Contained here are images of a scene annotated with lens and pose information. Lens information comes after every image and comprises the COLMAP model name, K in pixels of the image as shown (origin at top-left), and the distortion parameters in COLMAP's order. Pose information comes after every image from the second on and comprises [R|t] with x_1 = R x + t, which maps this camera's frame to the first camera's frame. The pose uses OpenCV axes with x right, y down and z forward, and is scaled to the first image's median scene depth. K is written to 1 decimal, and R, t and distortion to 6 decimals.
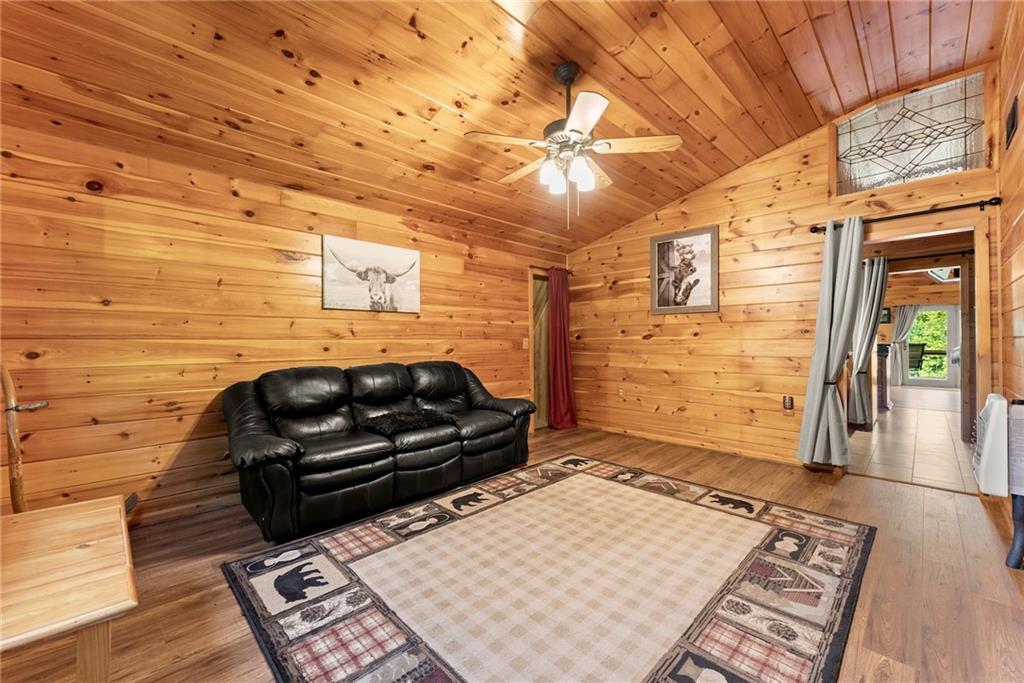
lens RADIAL K [[412.2, 0, 522.2], [0, 412.2, 339.5], [0, 0, 1]] dist [-0.000054, 0.000085]
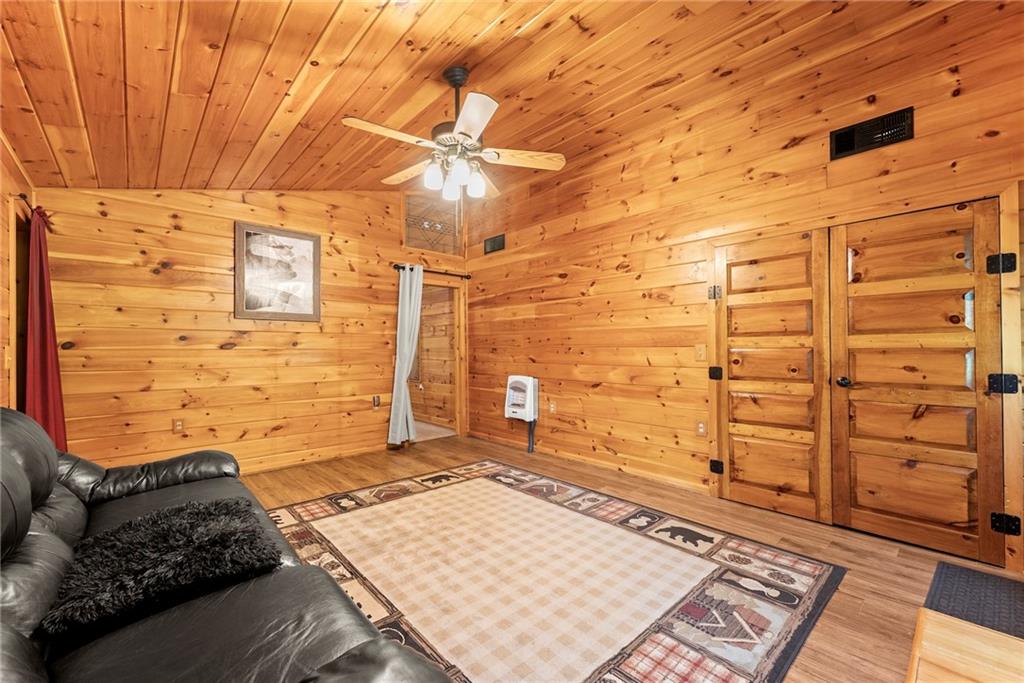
lens RADIAL K [[412.2, 0, 506.4], [0, 412.2, 344.1], [0, 0, 1]] dist [-0.000054, 0.000085]
pose [[0.055596, 0.017118, 0.998307, -0.658222], [-0.000065, 0.999853, -0.017141, 0.004944], [-0.998453, 0.000888, 0.055589, 0.639867]]
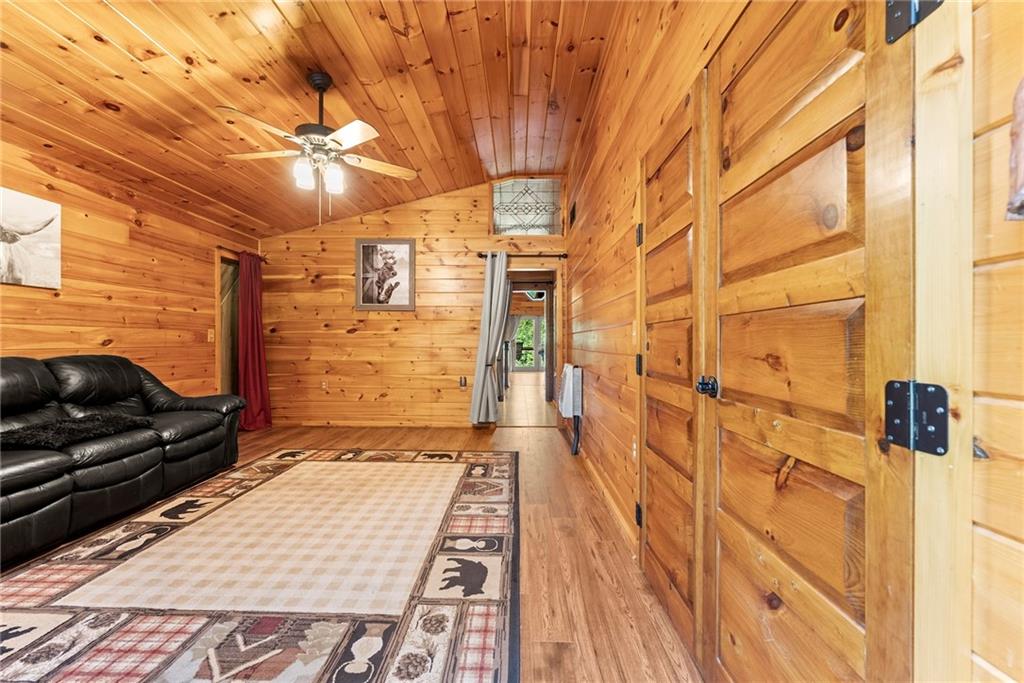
lens RADIAL K [[412.2, 0, 528.6], [0, 412.2, 341.9], [0, 0, 1]] dist [-0.000054, 0.000085]
pose [[0.700339, 0.001902, 0.713807, -0.208967], [-0.006089, 0.999976, 0.003310, 0.023676], [-0.713784, -0.006664, 0.700334, -0.115869]]
